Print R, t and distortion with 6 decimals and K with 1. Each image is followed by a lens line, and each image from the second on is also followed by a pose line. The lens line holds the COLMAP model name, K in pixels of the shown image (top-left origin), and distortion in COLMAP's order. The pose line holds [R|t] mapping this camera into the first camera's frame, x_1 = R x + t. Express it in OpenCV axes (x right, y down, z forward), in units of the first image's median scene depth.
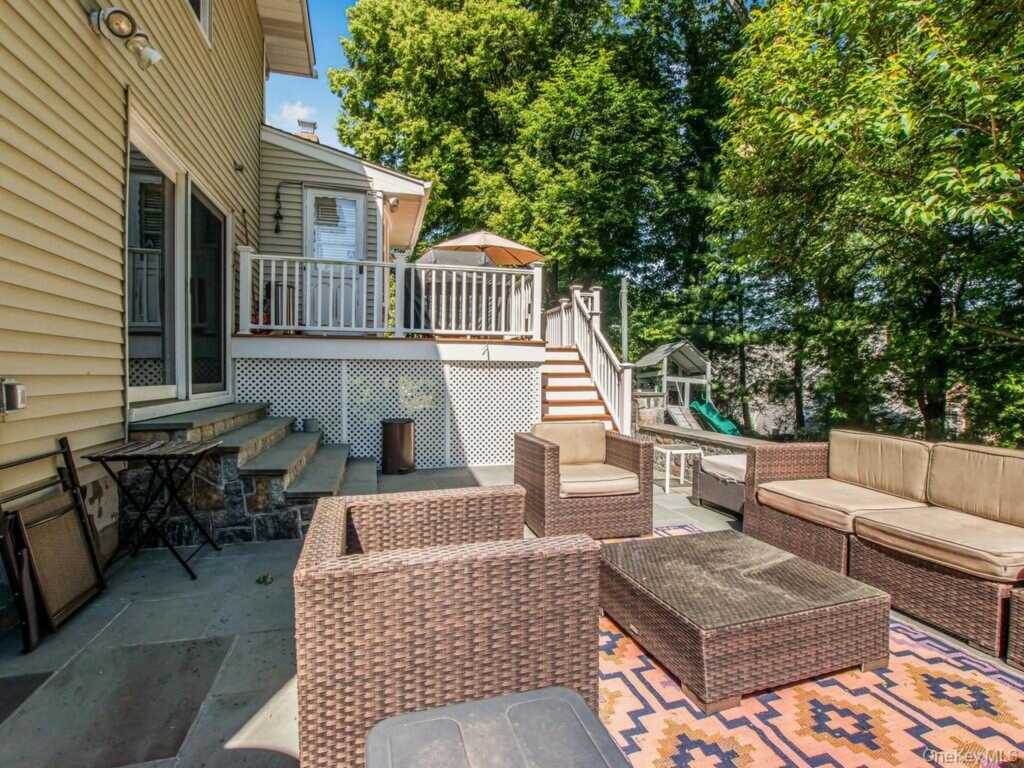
lens RADIAL K [[511.4, 0, 515.1], [0, 511.4, 378.2], [0, 0, 1]] dist [-0.020933, 0.000919]
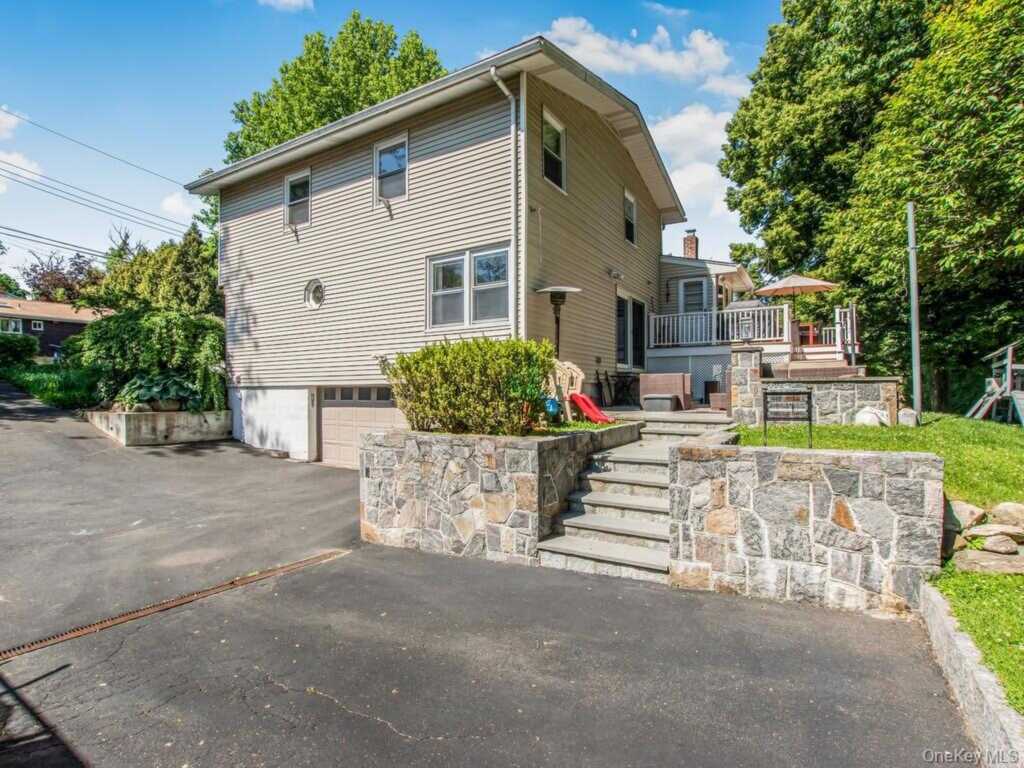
lens RADIAL K [[513.0, 0, 512.0], [0, 513.0, 384.0], [0, 0, 1]] dist [-0.031029, 0.000731]
pose [[0.681749, -0.013189, -0.731467, 0.662587], [-0.000586, 0.999827, -0.018573, 0.110506], [0.731586, 0.013091, 0.681623, -0.965487]]
